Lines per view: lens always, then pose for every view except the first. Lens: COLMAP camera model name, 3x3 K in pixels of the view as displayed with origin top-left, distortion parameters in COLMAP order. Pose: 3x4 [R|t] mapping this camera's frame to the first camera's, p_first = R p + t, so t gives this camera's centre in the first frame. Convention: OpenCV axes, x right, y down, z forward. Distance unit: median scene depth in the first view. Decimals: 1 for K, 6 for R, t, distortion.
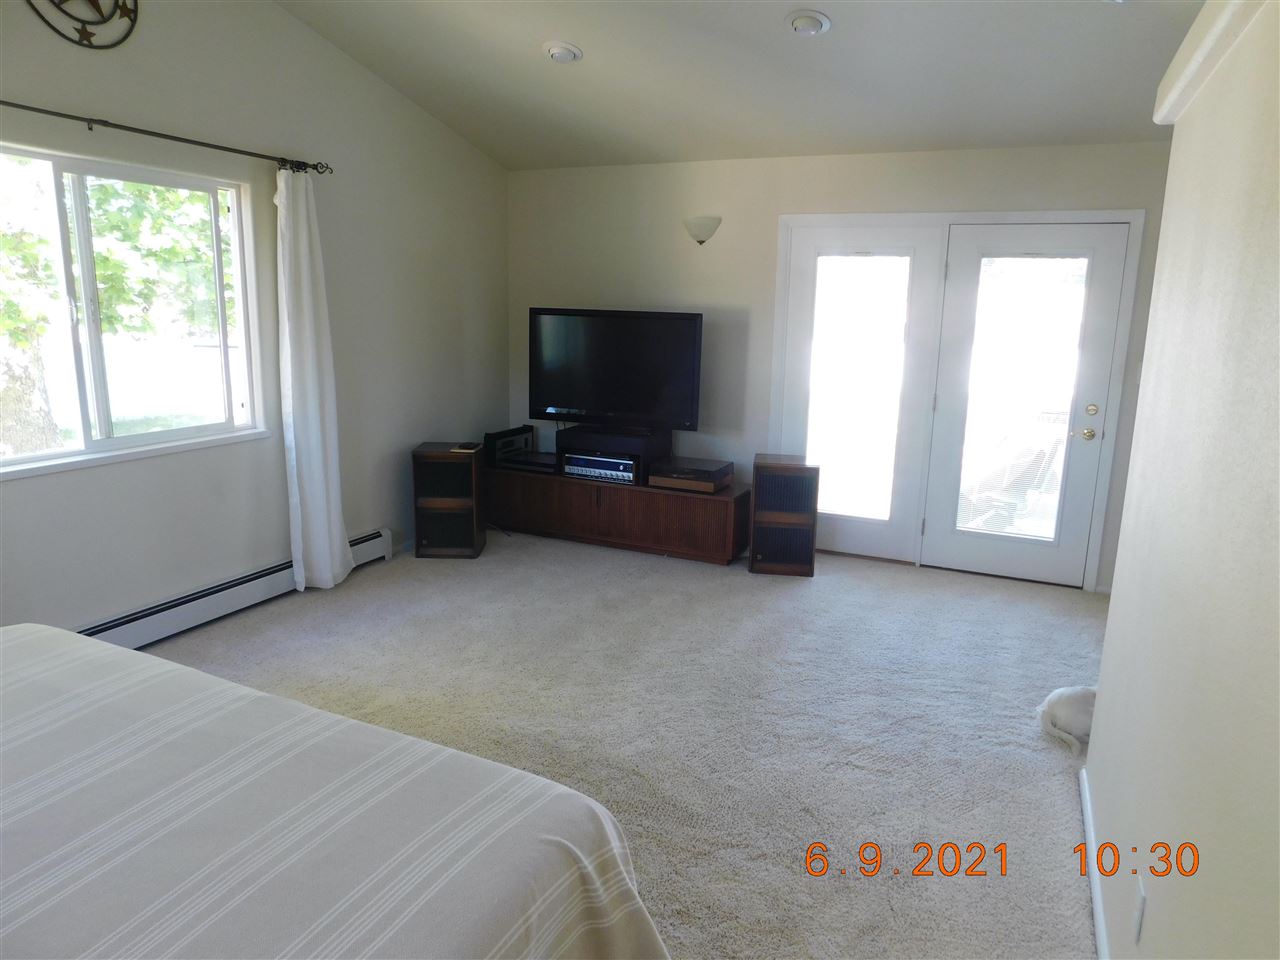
lens RADIAL K [[844.2, 0, 632.3], [0, 844.2, 470.8], [0, 0, 1]] dist [-0.064808, 0.036005]
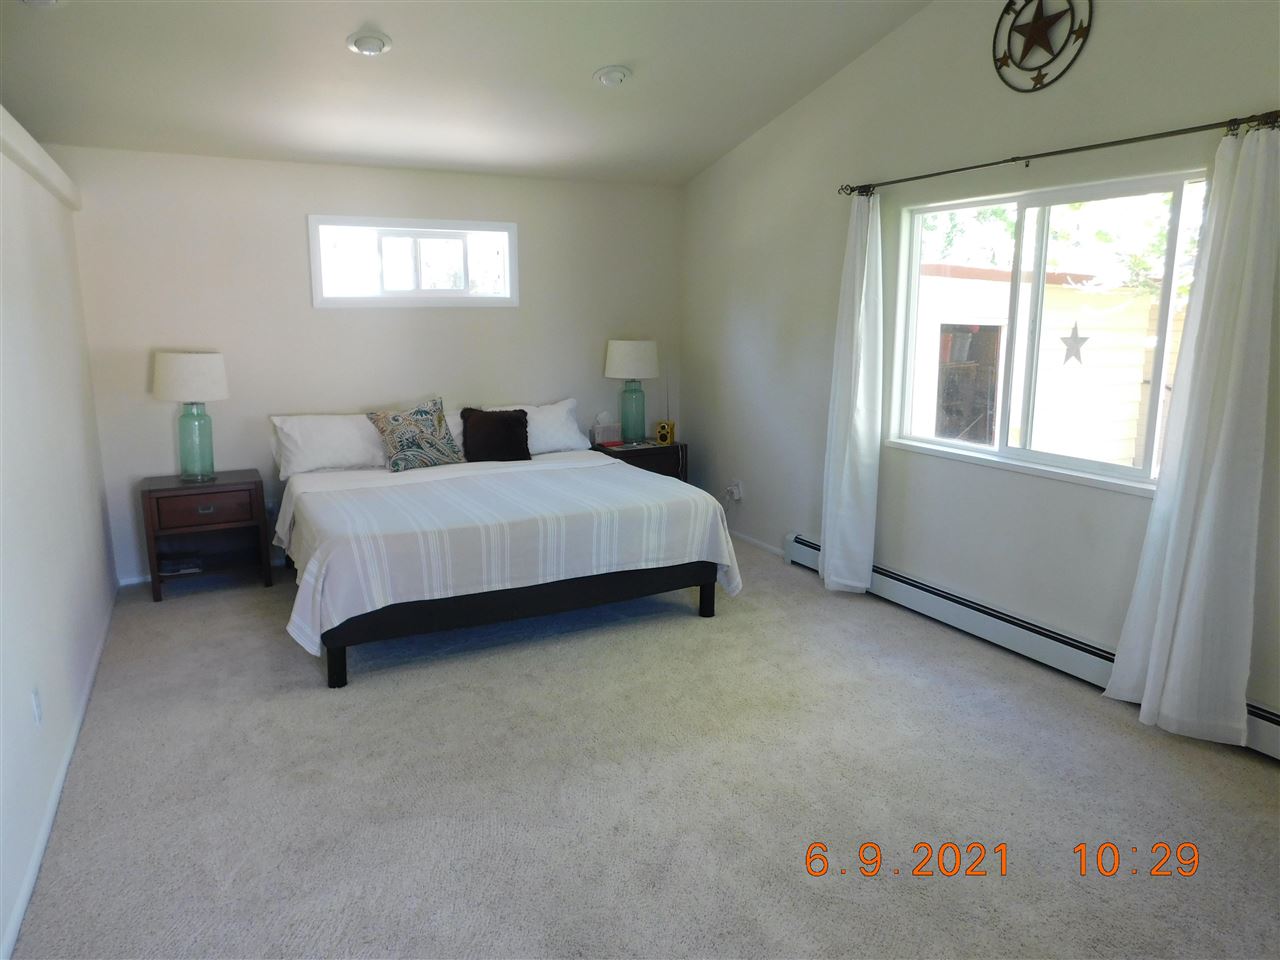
lens RADIAL K [[844.2, 0, 630.5], [0, 844.2, 487.3], [0, 0, 1]] dist [-0.064808, 0.036005]
pose [[-0.603846, 0.133781, -0.785794, 0.536962], [-0.177027, 0.938688, 0.295847, -0.222353], [0.777195, 0.317753, -0.543140, 1.203401]]
